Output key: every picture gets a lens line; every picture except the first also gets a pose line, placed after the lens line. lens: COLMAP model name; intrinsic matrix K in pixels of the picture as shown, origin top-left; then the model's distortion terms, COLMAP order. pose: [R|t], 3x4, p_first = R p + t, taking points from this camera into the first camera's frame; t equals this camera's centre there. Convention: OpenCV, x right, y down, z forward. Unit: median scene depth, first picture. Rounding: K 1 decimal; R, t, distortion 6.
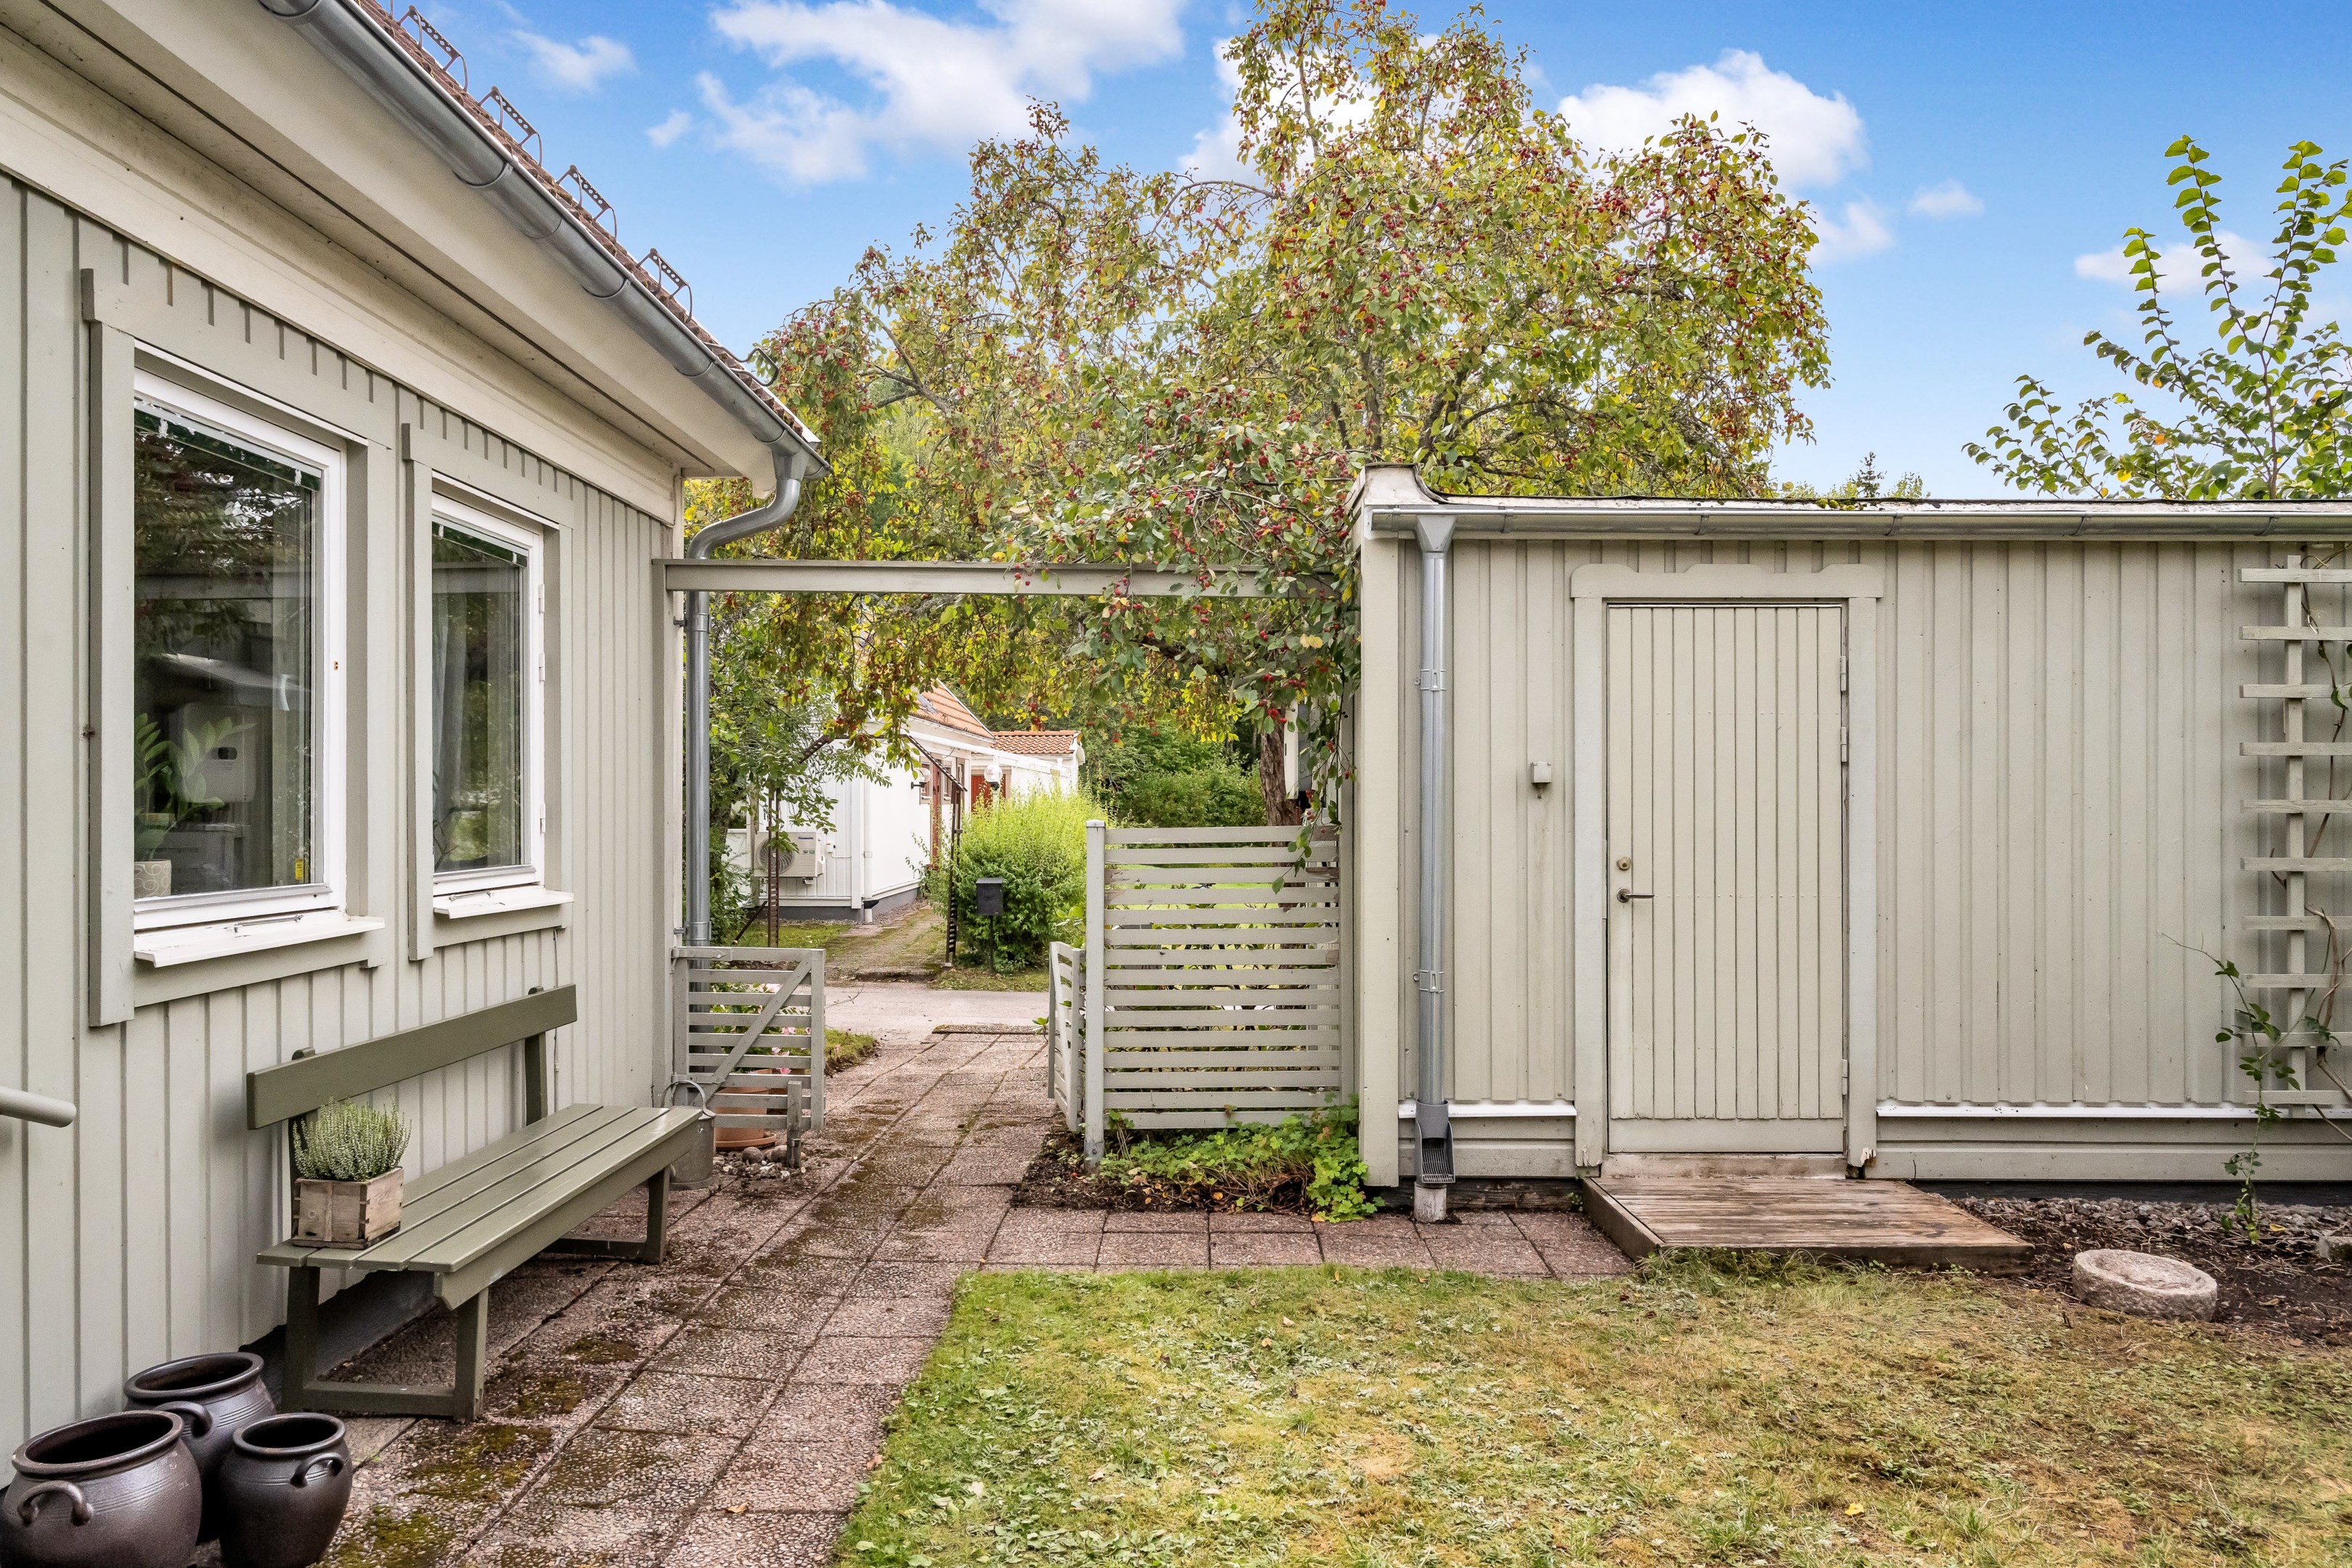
lens RADIAL K [[1585.1, 0, 1182.1], [0, 1585.1, 793.6], [0, 0, 1]] dist [0.000161, 0.000823]
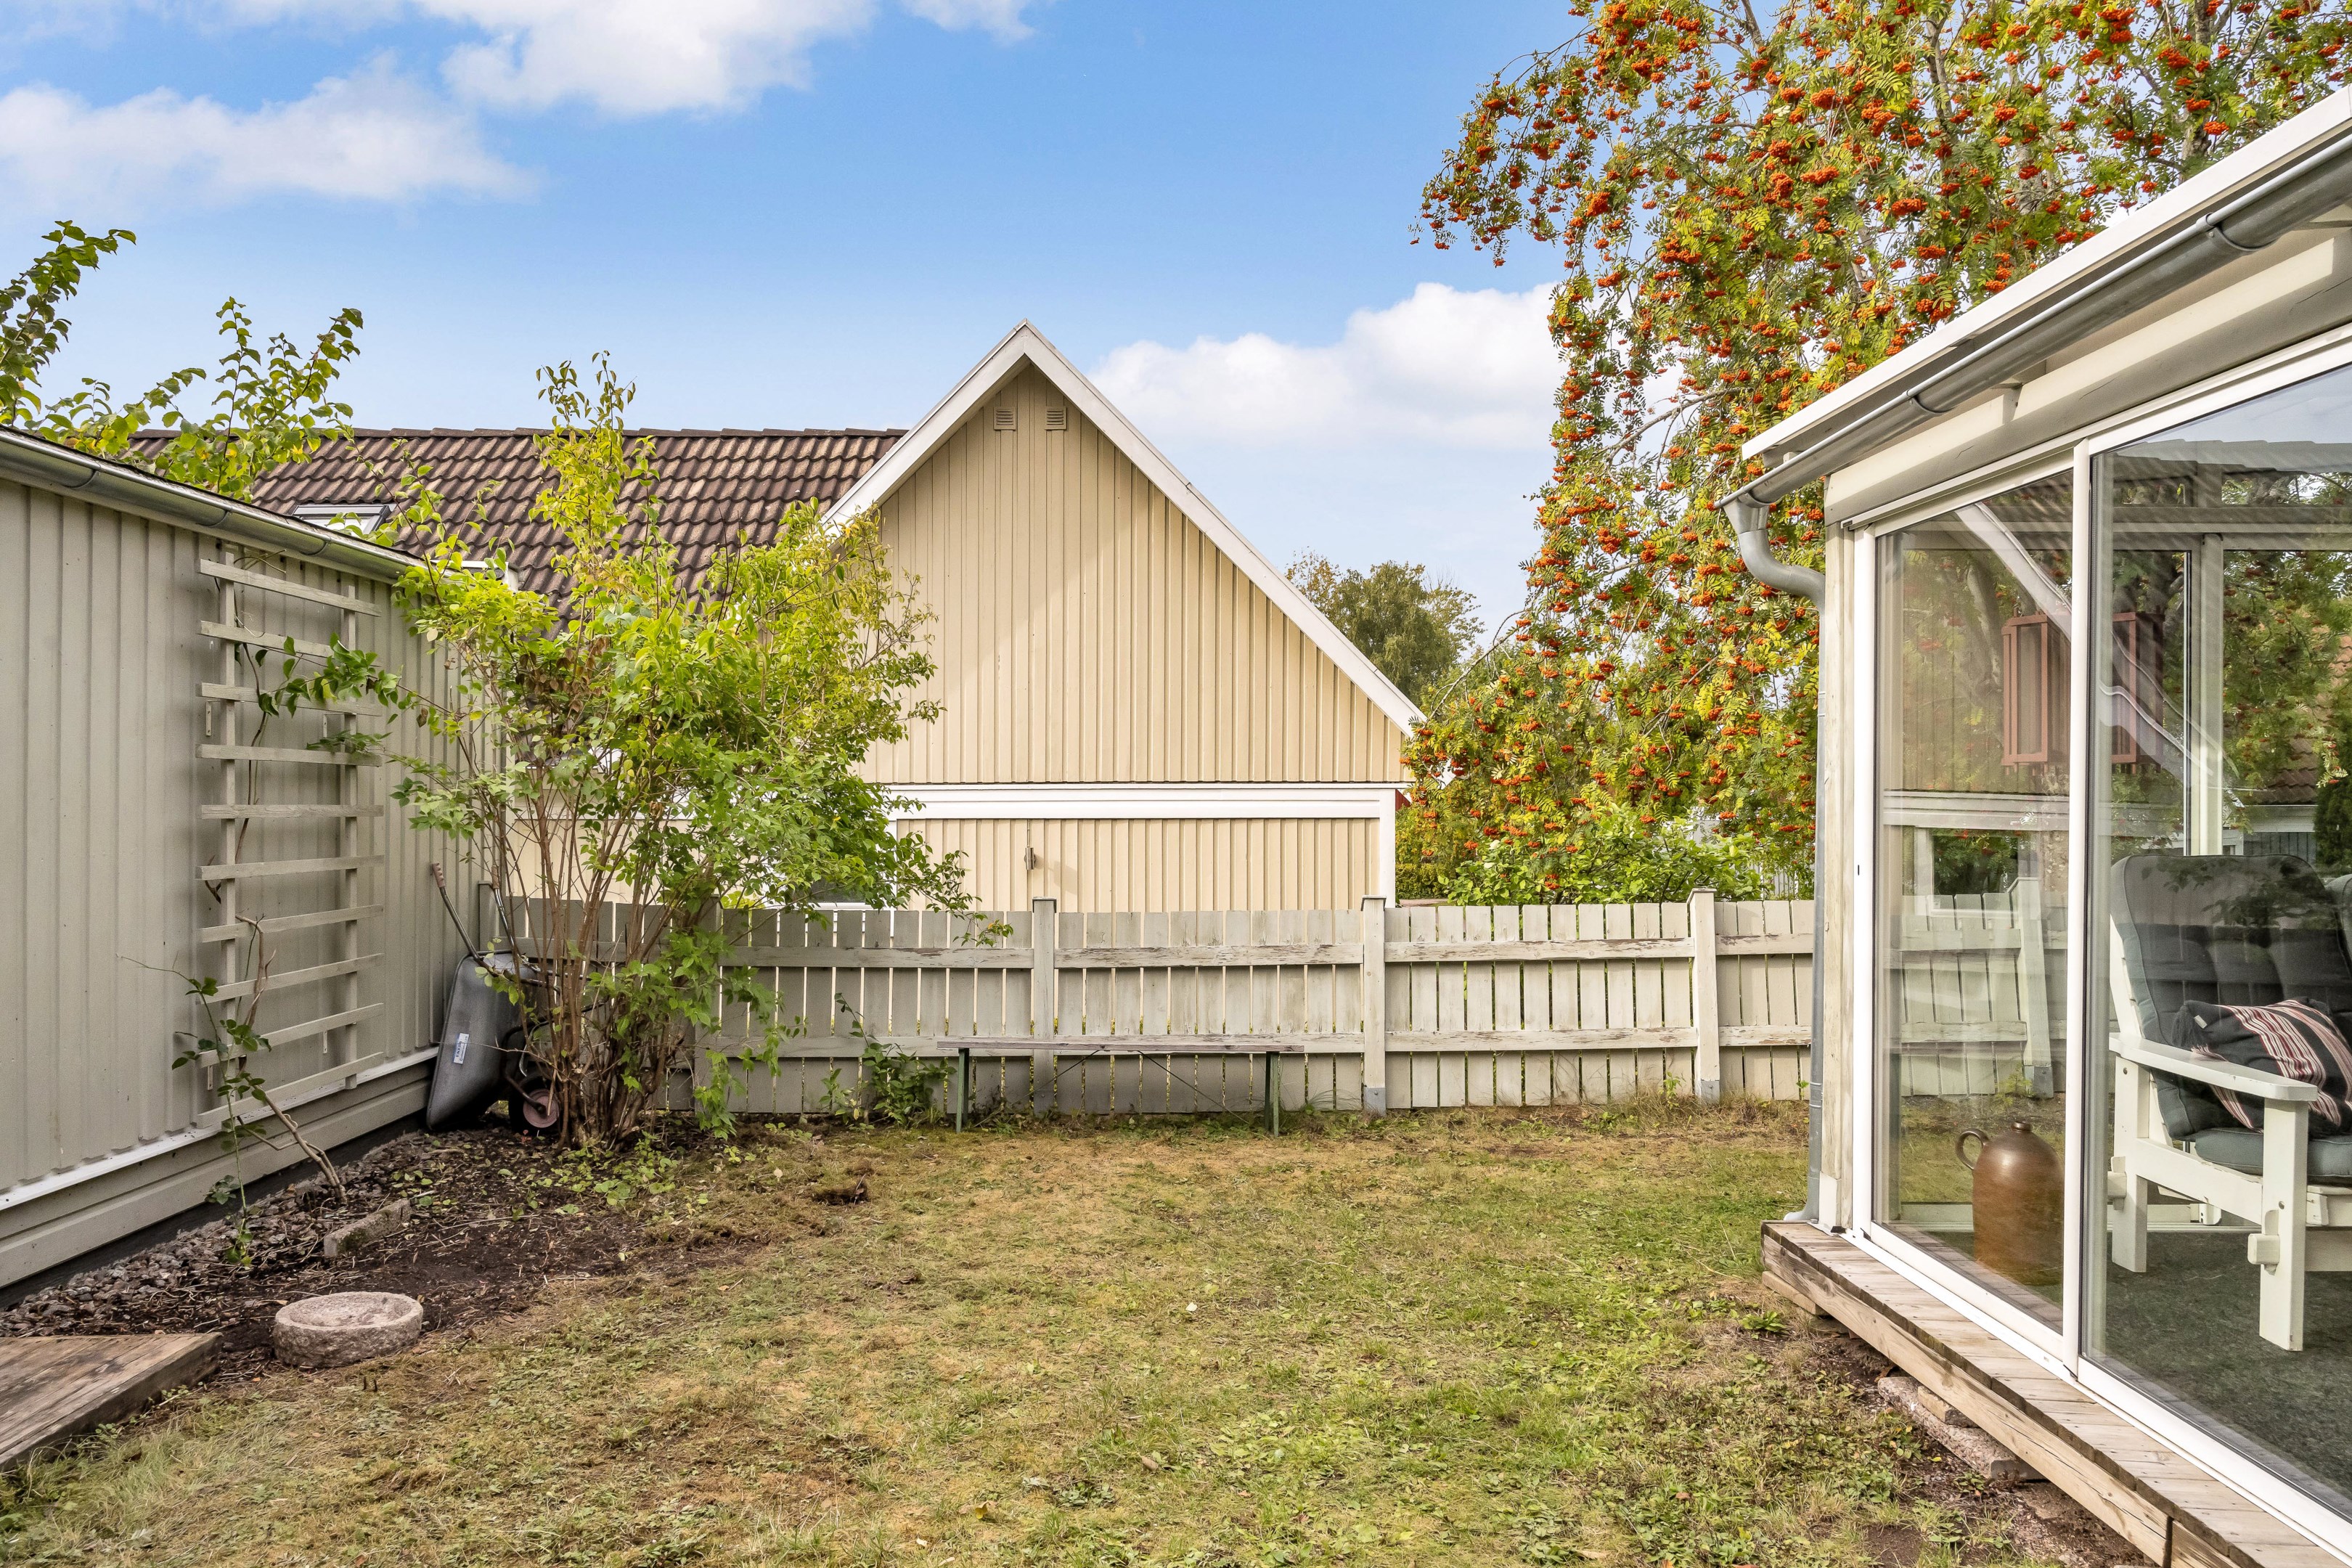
lens RADIAL K [[1585.1, 0, 1182.1], [0, 1585.1, 793.6], [0, 0, 1]] dist [0.000161, 0.000823]
pose [[-0.008697, -0.002920, 0.999958, -0.295596], [-0.003739, 0.999989, 0.002888, -0.008542], [-0.999955, -0.003714, -0.008708, 0.457387]]
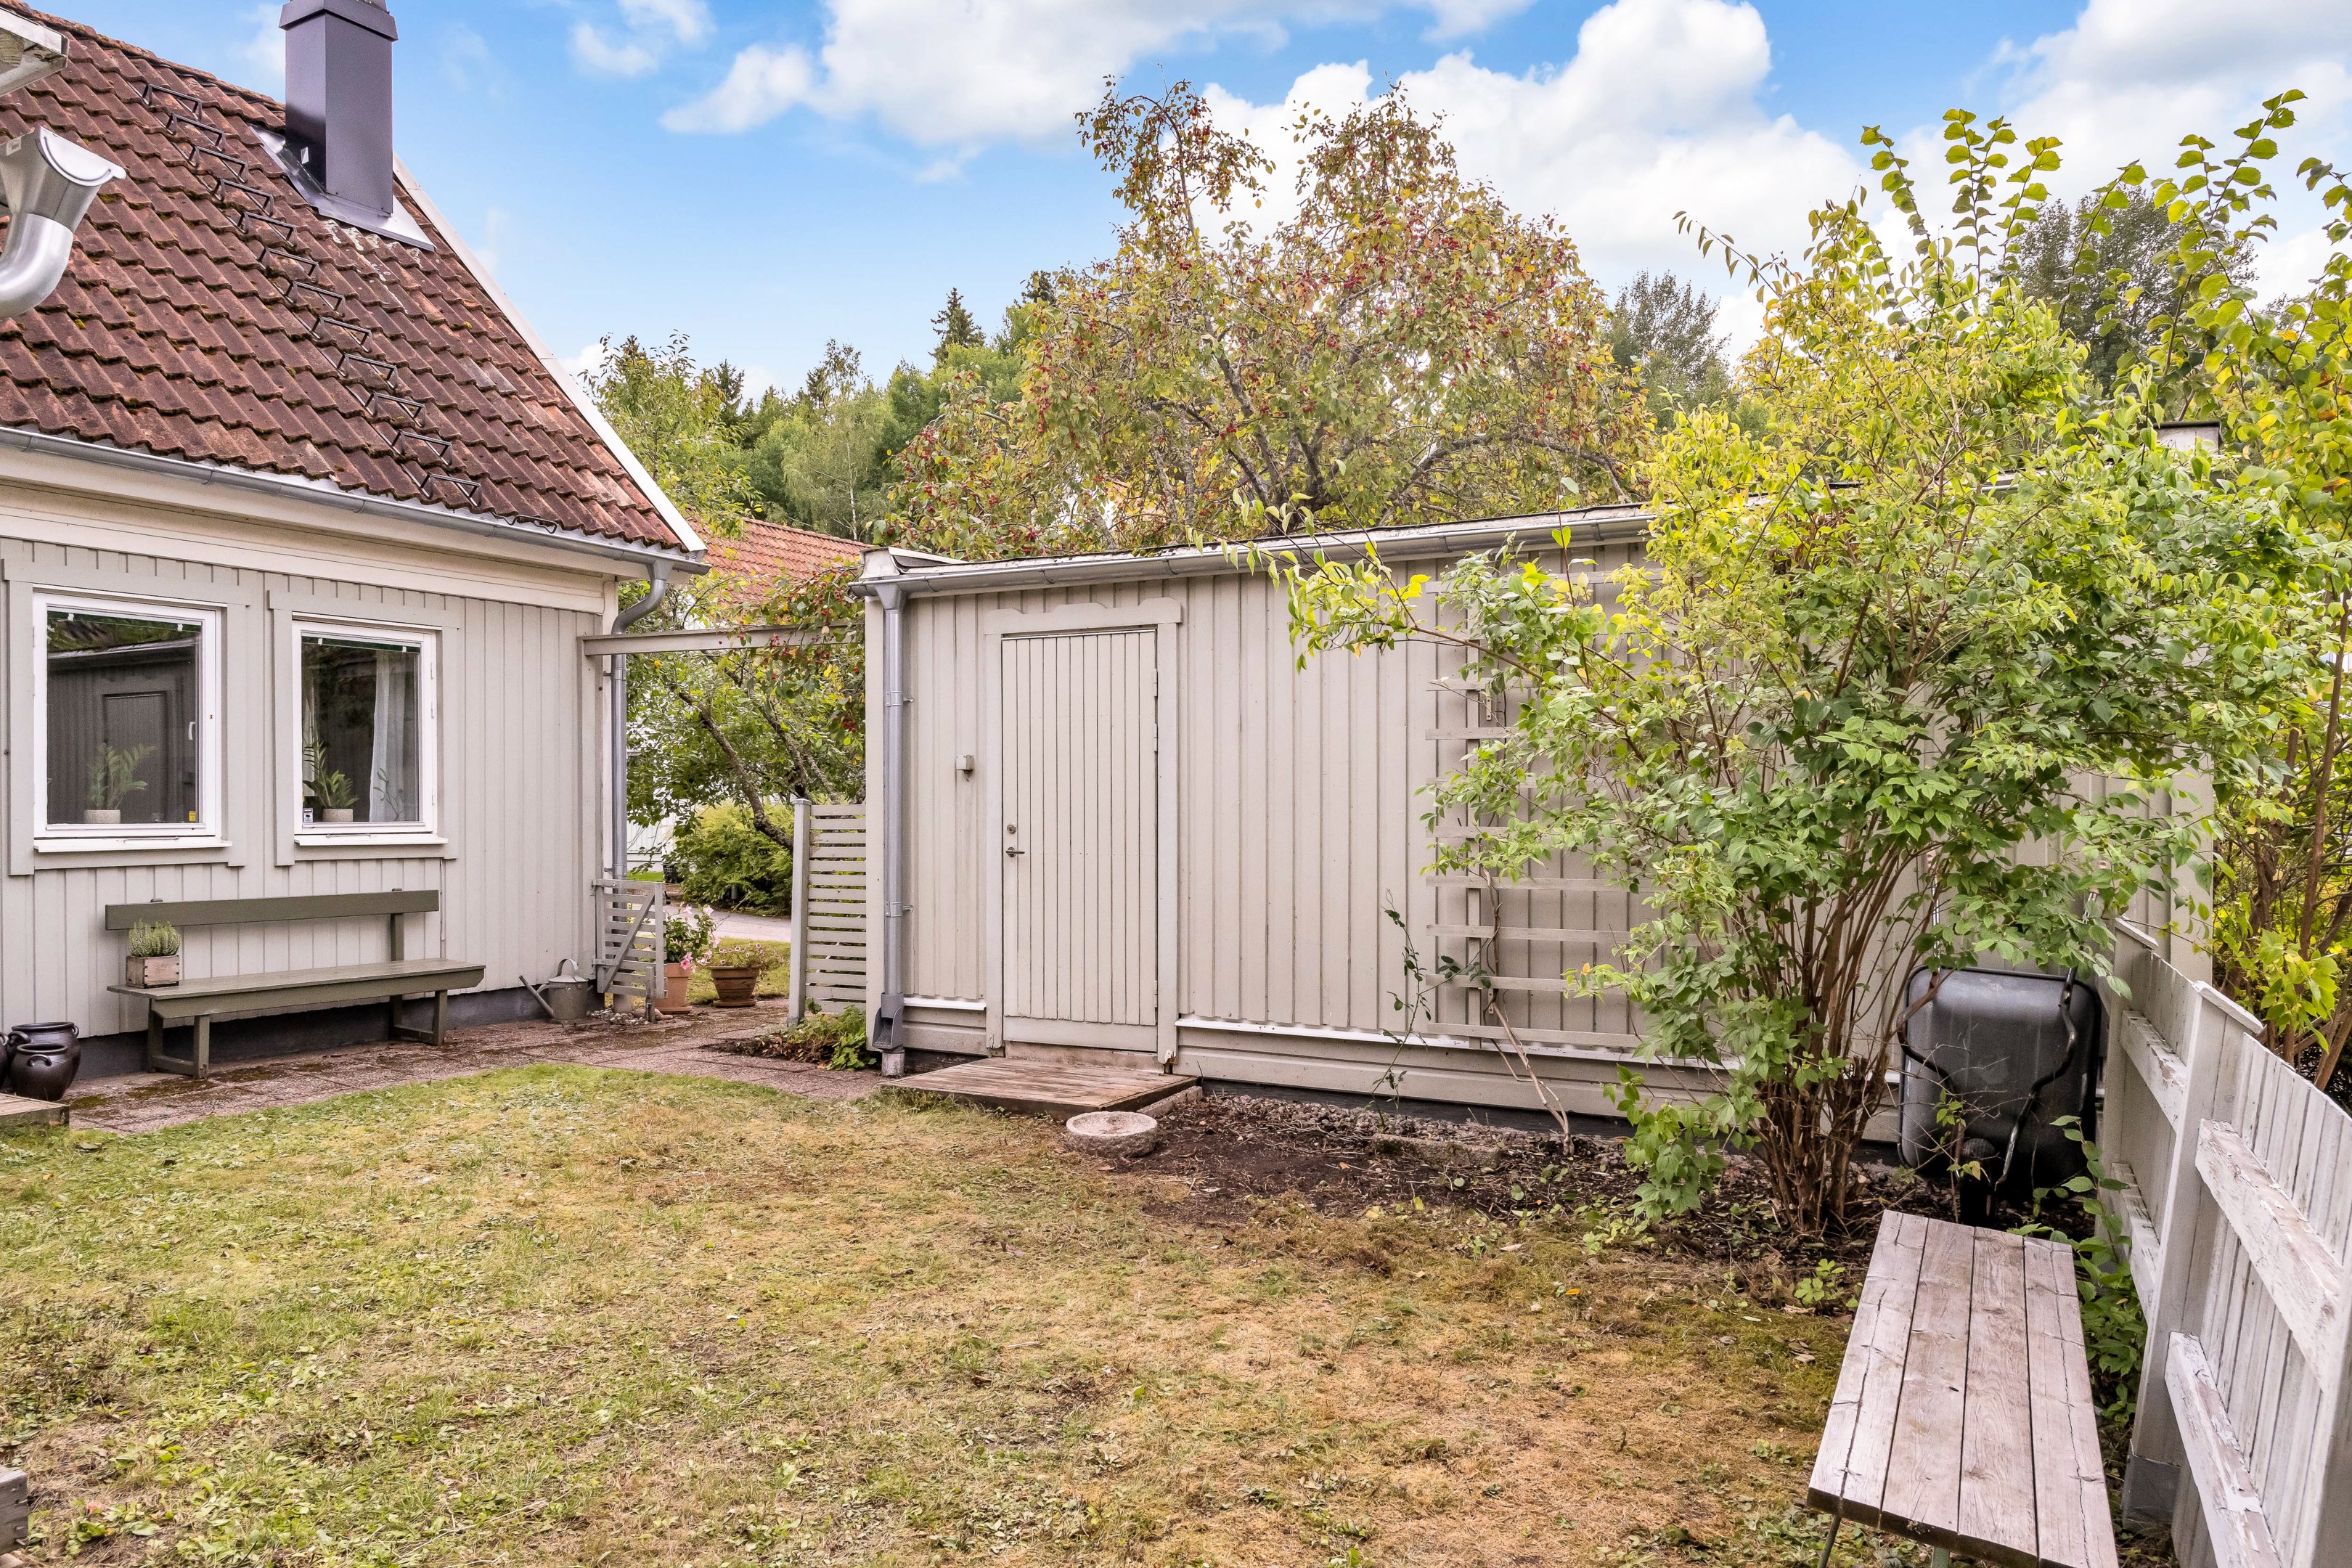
lens RADIAL K [[1597.8, 0, 1181.8], [0, 1597.8, 814.1], [0, 0, 1]] dist [-0.007597, 0.000573]
pose [[0.875356, 0.002944, -0.483470, 1.168809], [0.001343, 0.999963, 0.008520, 0.022407], [0.483477, -0.008107, 0.875320, -0.147385]]
